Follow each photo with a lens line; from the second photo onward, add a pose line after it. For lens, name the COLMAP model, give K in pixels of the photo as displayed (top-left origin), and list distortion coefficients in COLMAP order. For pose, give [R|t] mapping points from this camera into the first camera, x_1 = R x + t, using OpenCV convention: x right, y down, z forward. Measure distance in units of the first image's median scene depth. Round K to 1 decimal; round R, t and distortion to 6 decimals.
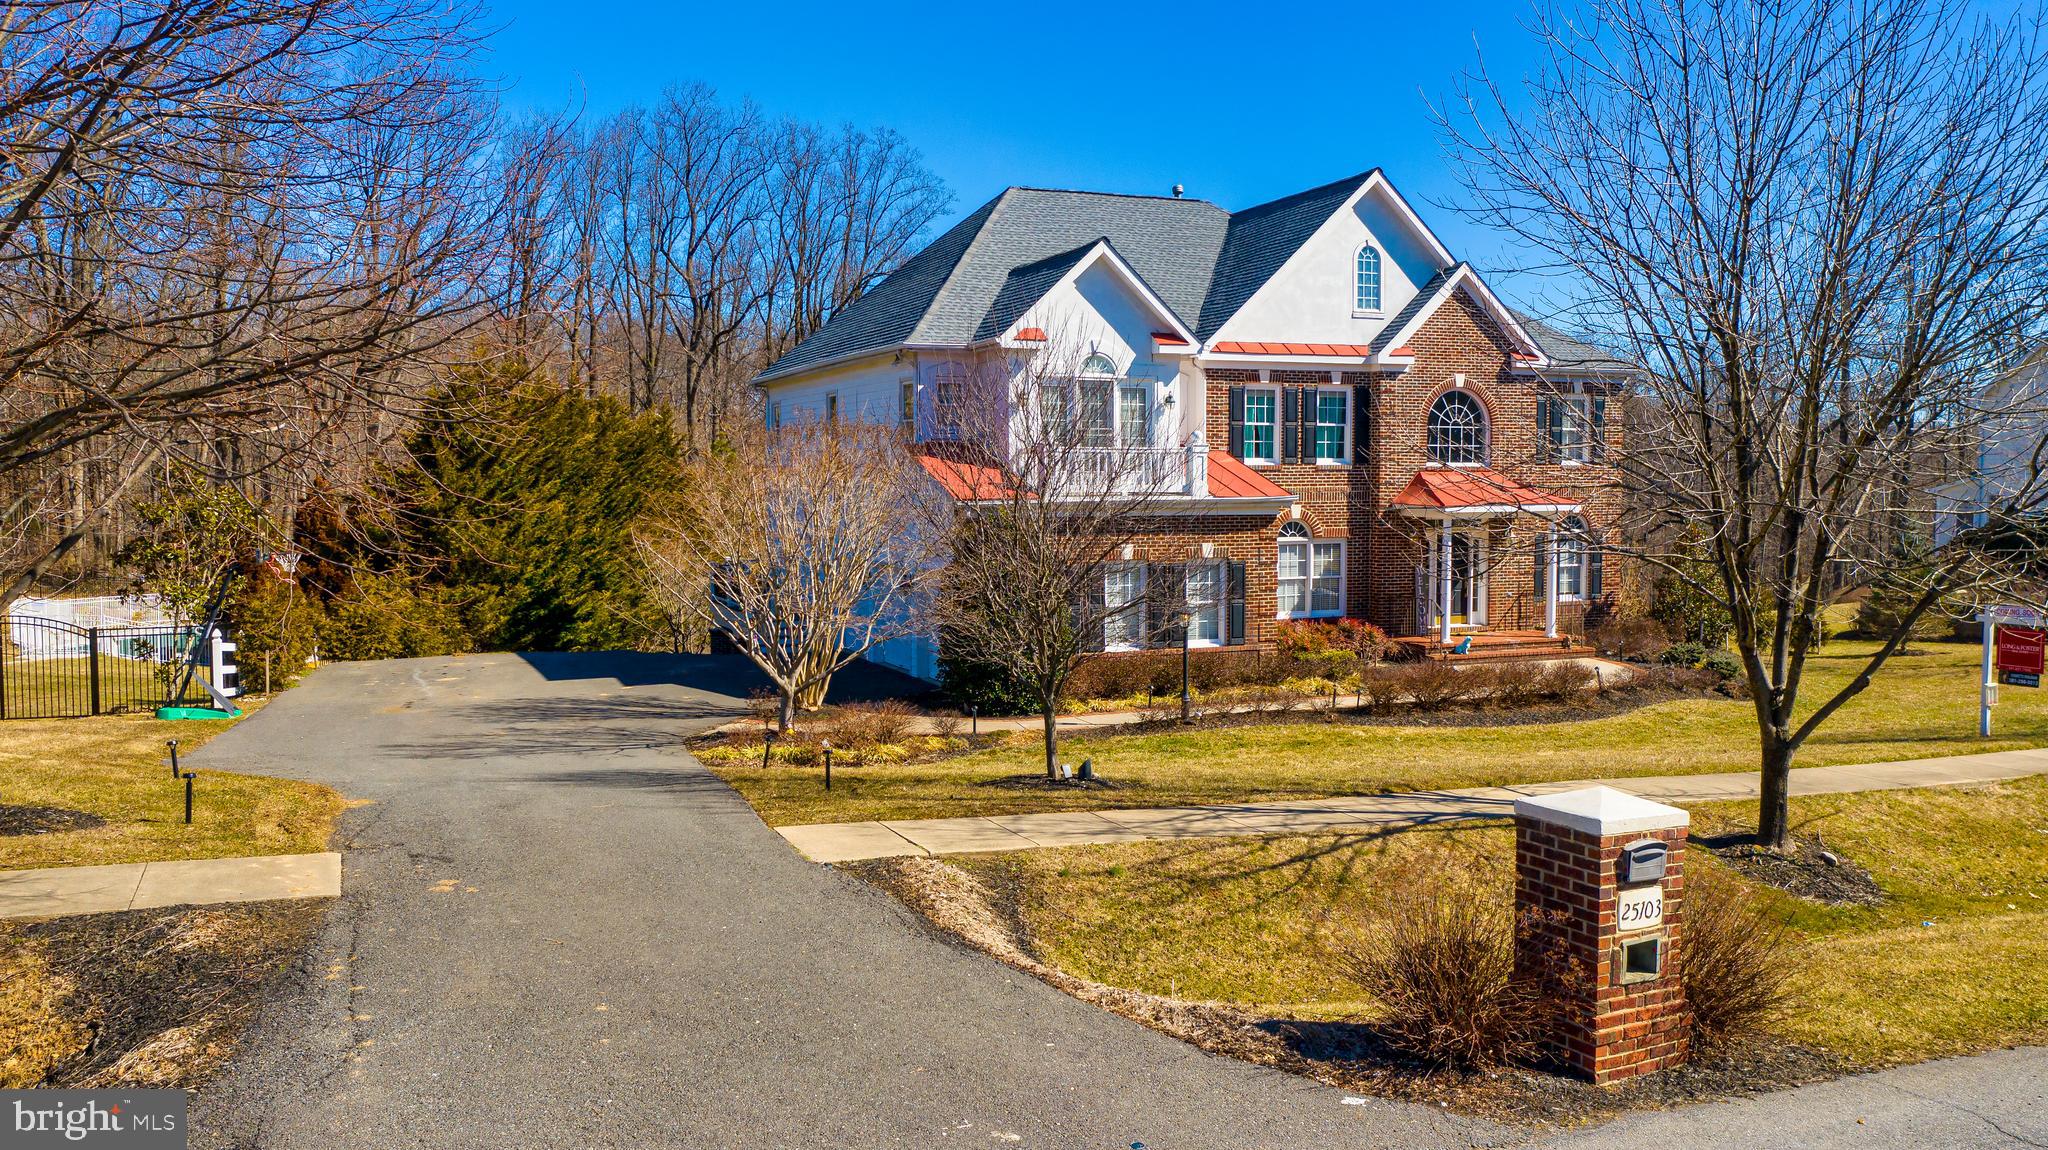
lens RADIAL K [[1619.0, 0, 1024.0], [0, 1619.0, 575.0], [0, 0, 1]] dist [-0.010916, -0.000672]
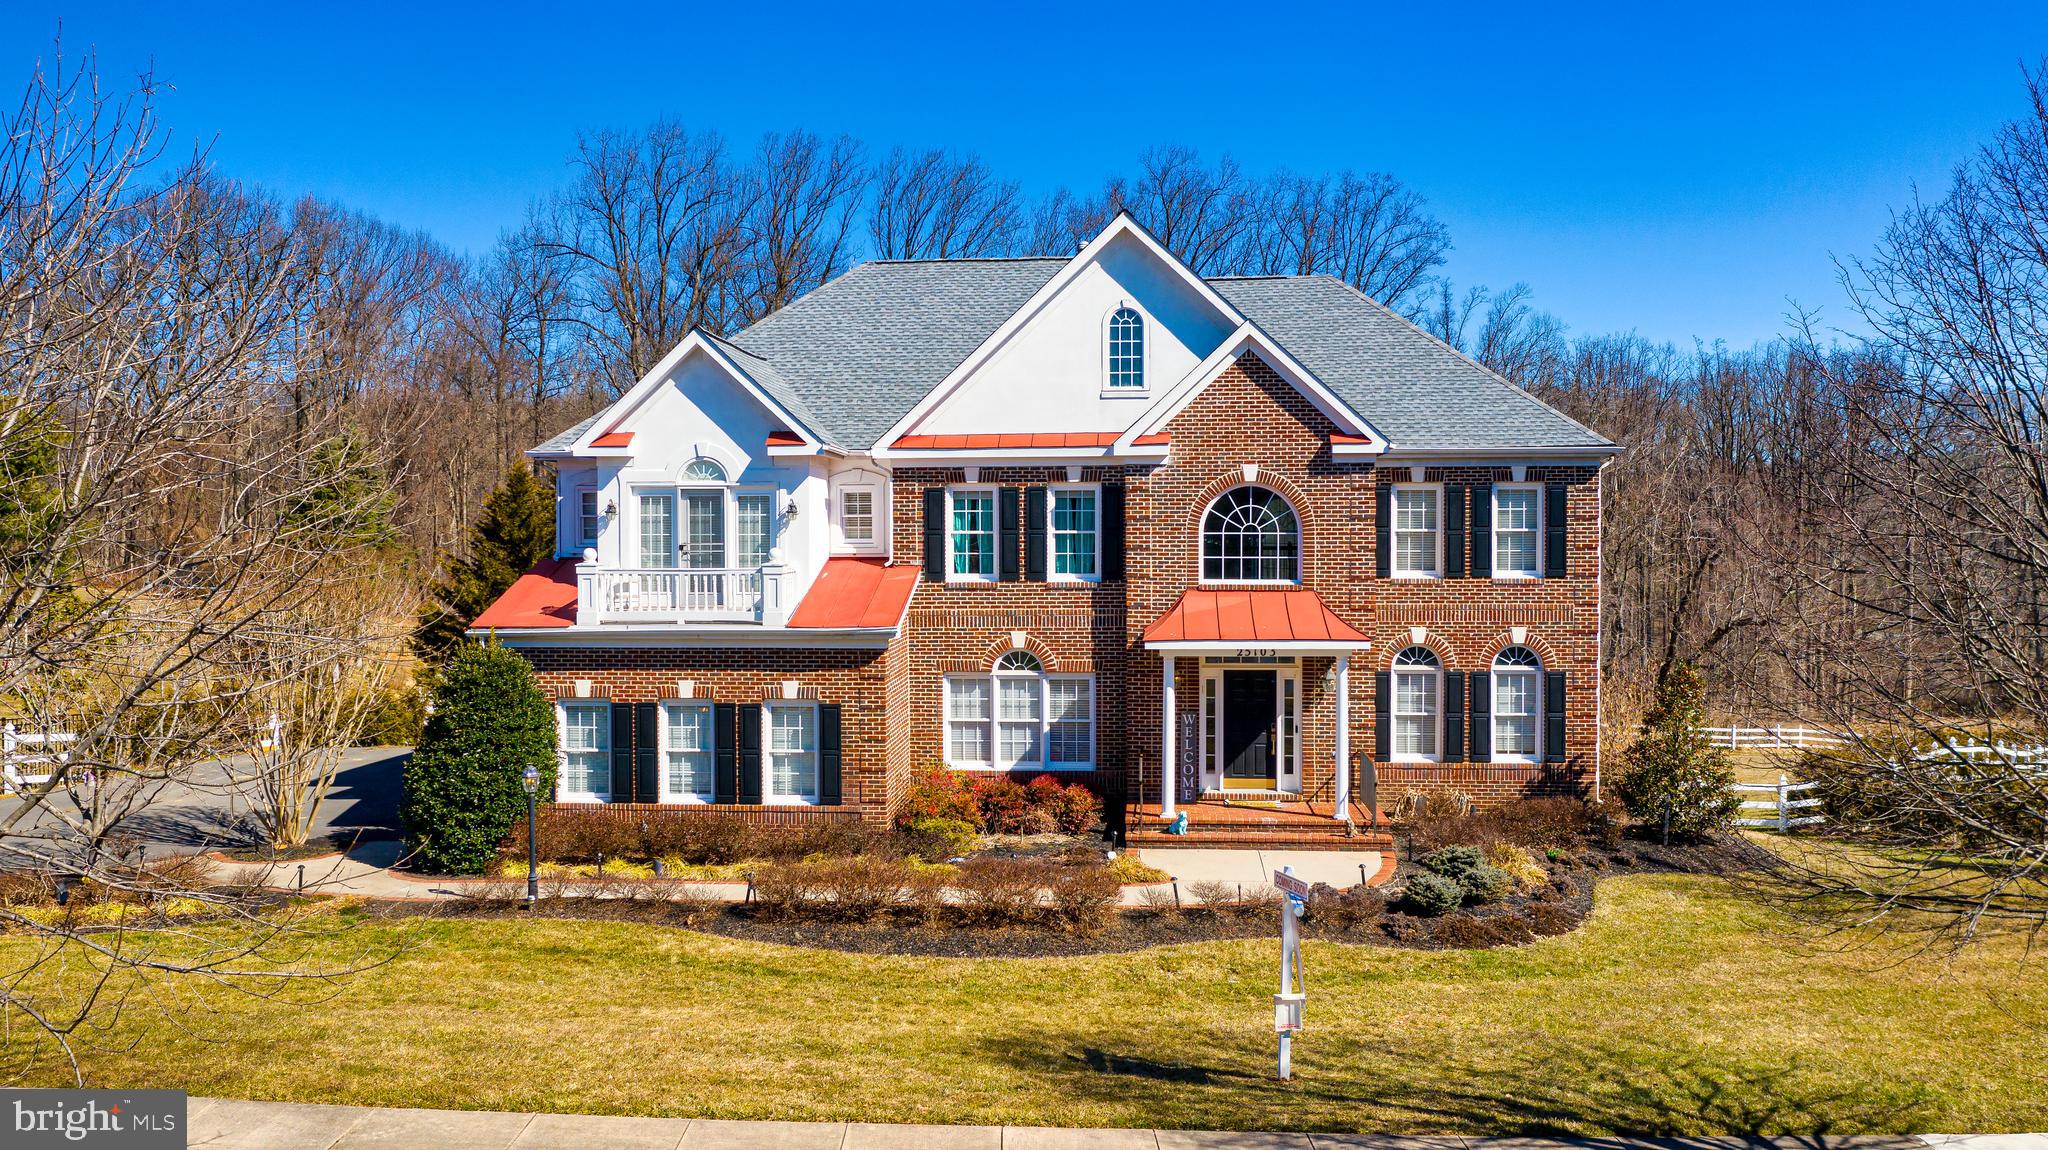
lens RADIAL K [[1619.0, 0, 1024.0], [0, 1619.0, 575.0], [0, 0, 1]] dist [-0.010916, -0.000672]
pose [[0.887294, 0.012371, -0.461038, 0.544072], [-0.027108, 0.999311, -0.025356, -0.050767], [0.460407, 0.034996, 0.887018, 0.276341]]
